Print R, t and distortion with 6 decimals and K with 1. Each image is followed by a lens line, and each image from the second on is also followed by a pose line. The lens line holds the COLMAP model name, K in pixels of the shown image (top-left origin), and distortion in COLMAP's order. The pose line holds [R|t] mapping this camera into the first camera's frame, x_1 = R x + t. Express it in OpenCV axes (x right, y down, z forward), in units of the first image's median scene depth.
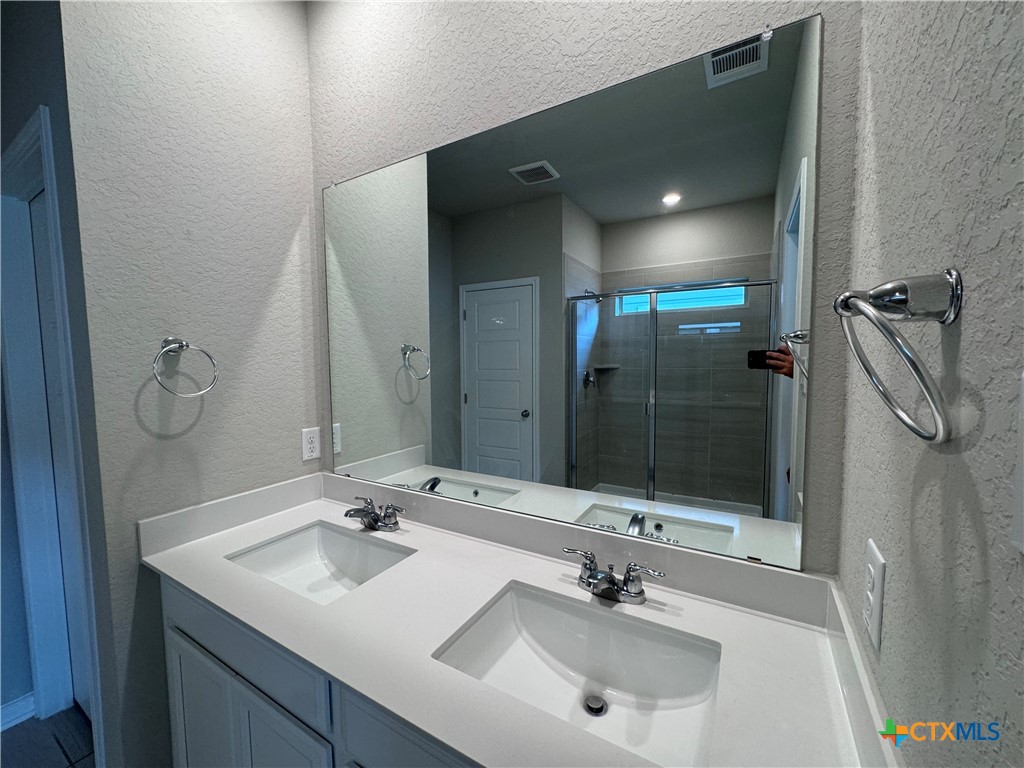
lens RADIAL K [[410.1, 0, 509.3], [0, 410.1, 384.7], [0, 0, 1]] dist [0.000457, -0.000438]
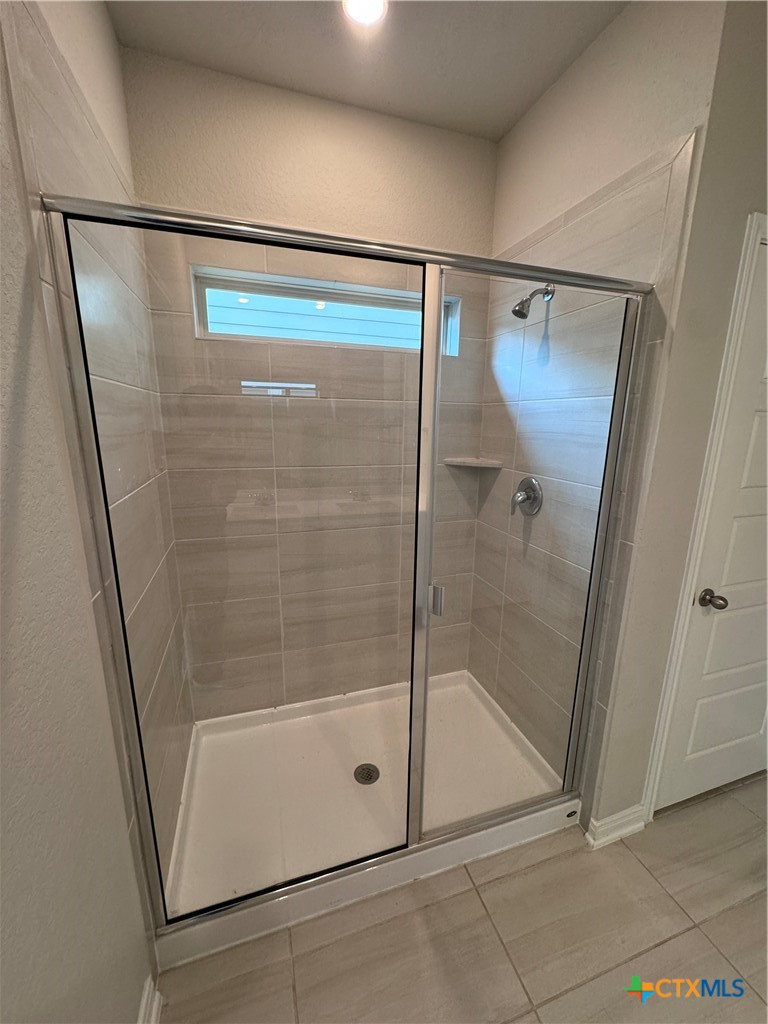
lens RADIAL K [[410.1, 0, 385.6], [0, 410.1, 513.6], [0, 0, 1]] dist [0.000457, -0.000438]
pose [[0.655566, -0.142081, 0.741651, -0.001771], [0.029984, 0.986263, 0.162438, -0.021211], [-0.754542, -0.084251, 0.650821, 0.310059]]
